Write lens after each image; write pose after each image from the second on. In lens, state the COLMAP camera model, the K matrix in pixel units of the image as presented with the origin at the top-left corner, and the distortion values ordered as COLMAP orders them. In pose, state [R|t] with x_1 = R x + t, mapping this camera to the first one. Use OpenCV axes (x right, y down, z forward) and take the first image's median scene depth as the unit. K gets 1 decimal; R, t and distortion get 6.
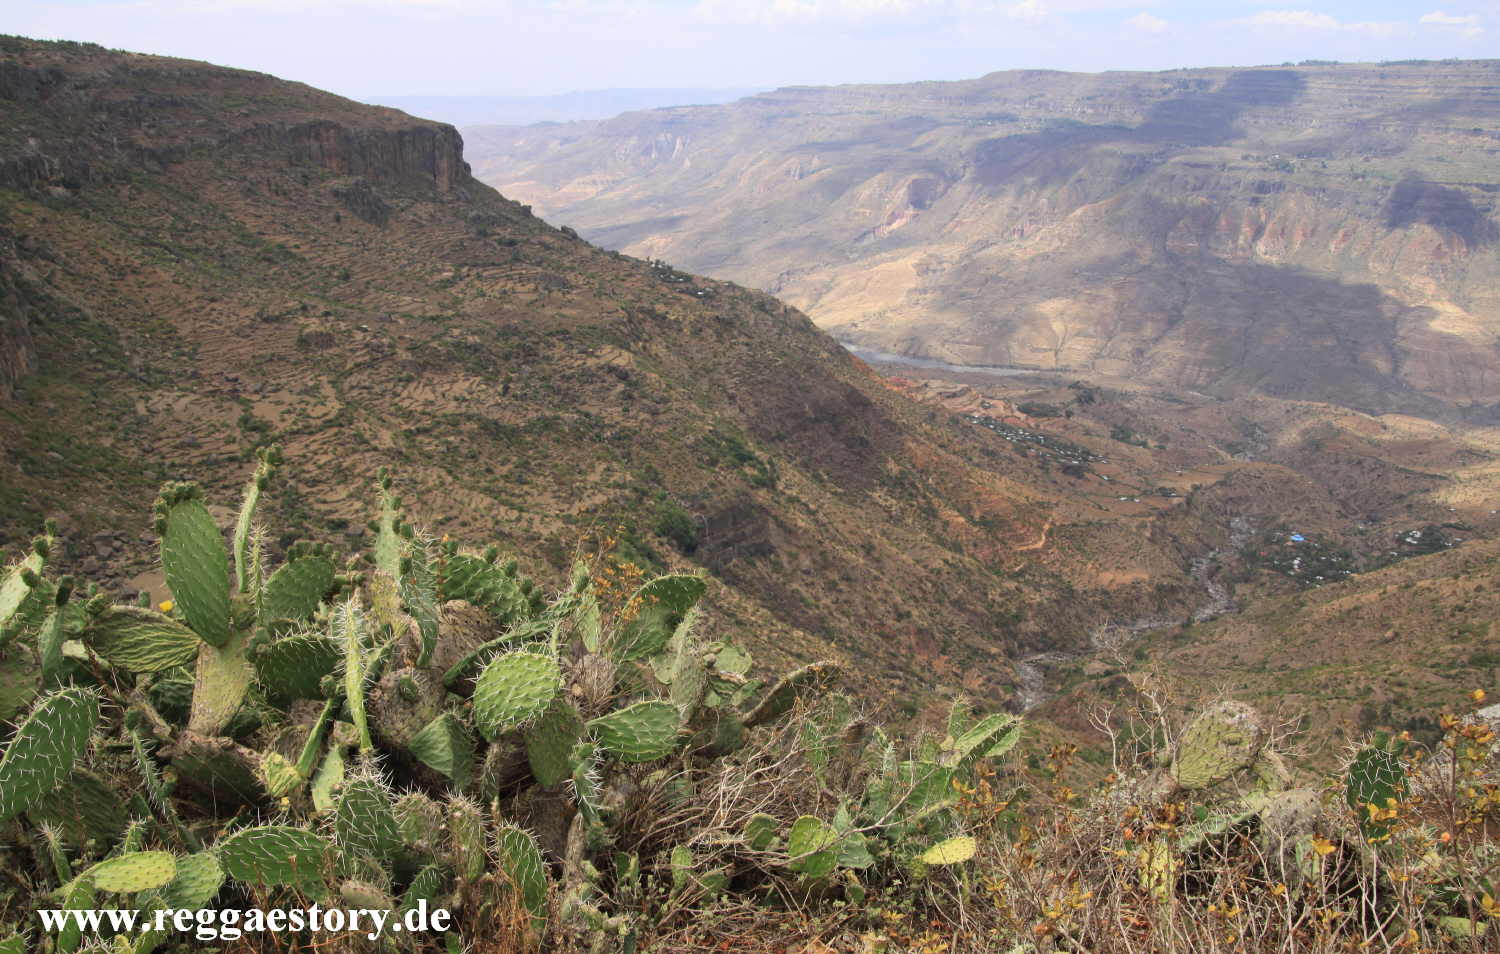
lens RADIAL K [[1241.2, 0, 746.6], [0, 1241.2, 478.2], [0, 0, 1]] dist [-0.131717, 0.121921]
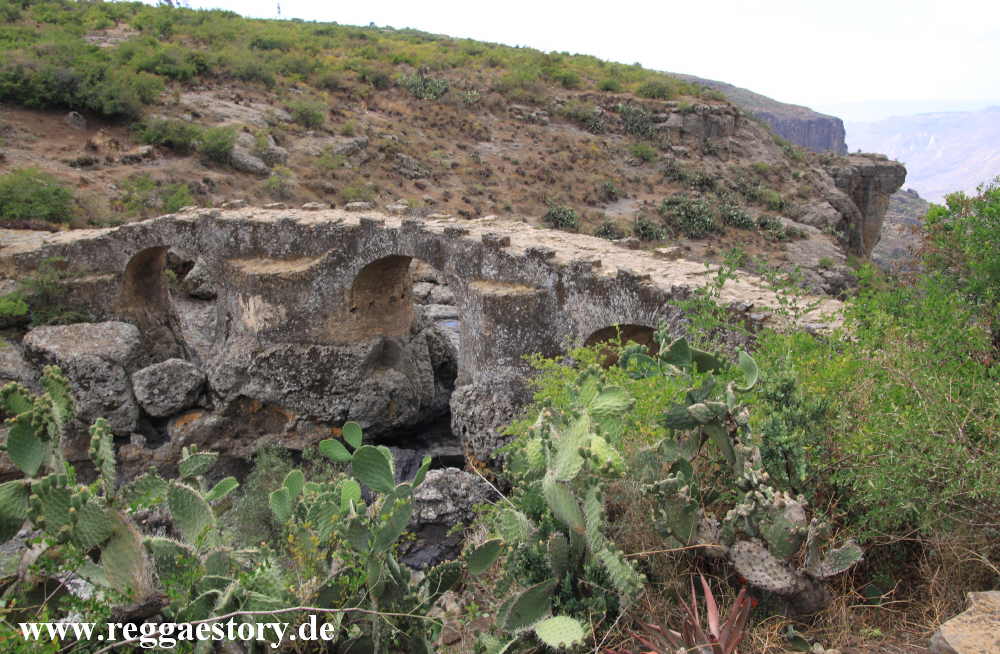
lens RADIAL K [[824.5, 0, 498.0], [0, 824.5, 320.8], [0, 0, 1]] dist [-0.123066, 0.108196]
pose [[0.866089, 0.117700, -0.485836, -0.125406], [-0.138440, 0.990347, -0.006870, 0.037379], [0.480338, 0.073209, 0.874023, -0.089742]]
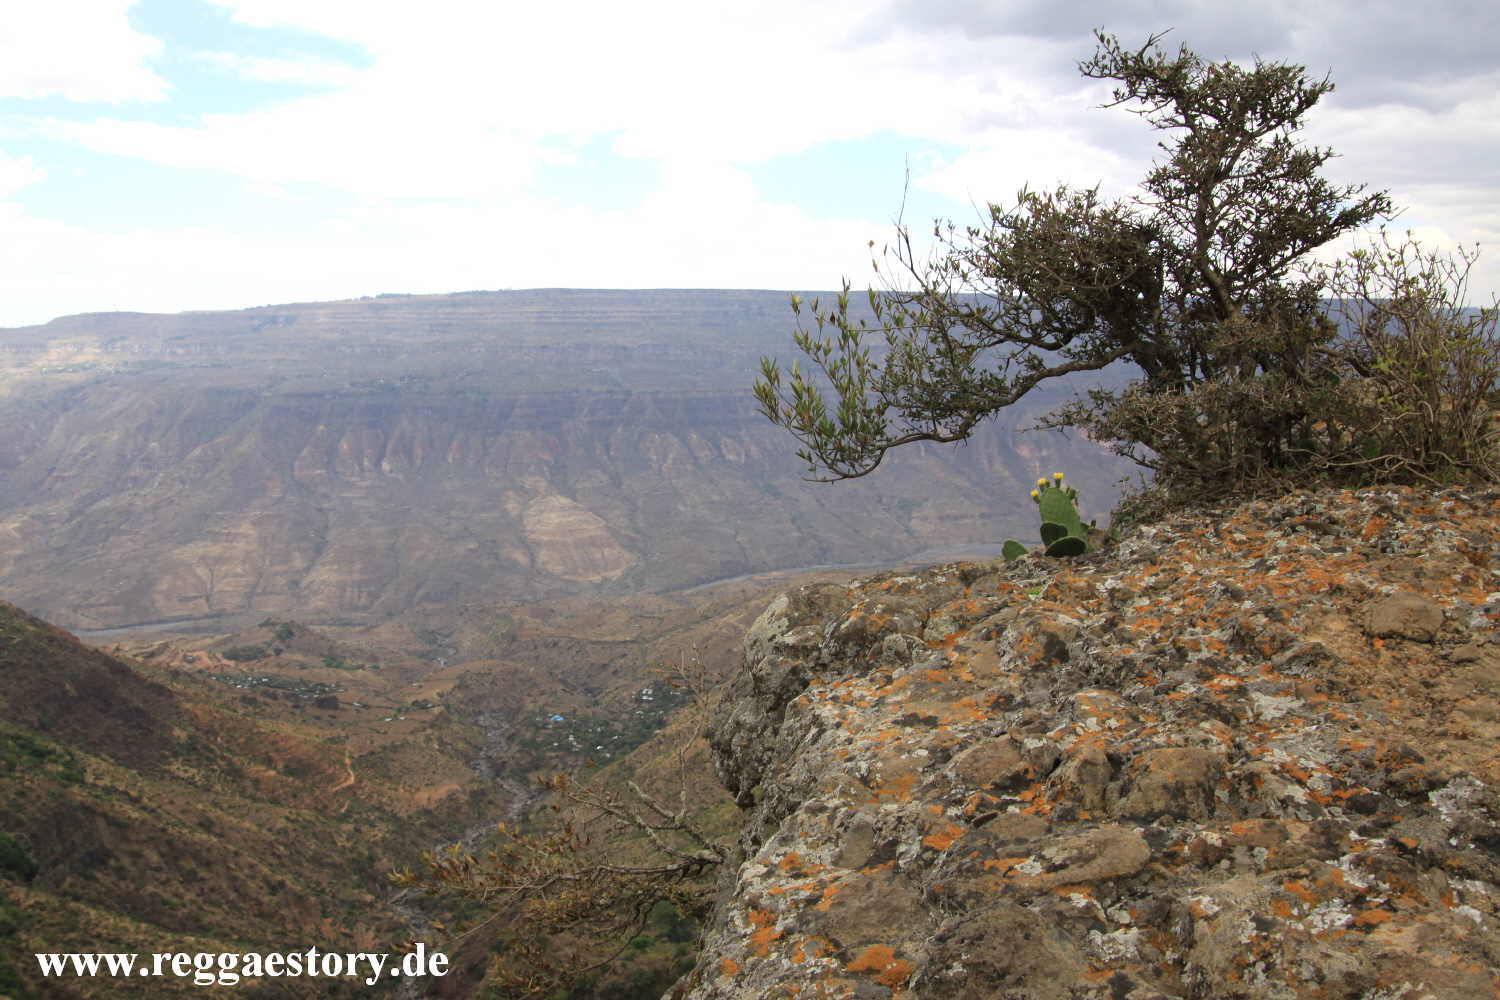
lens RADIAL K [[1242.7, 0, 750.0], [0, 1242.7, 500.0], [0, 0, 1]] dist [-0.133316, 0.118633]
pose [[0.747432, -0.111141, 0.654976, -0.147073], [0.220875, 0.971394, -0.087222, -0.006707], [-0.626546, 0.209860, 0.750599, 0.080946]]
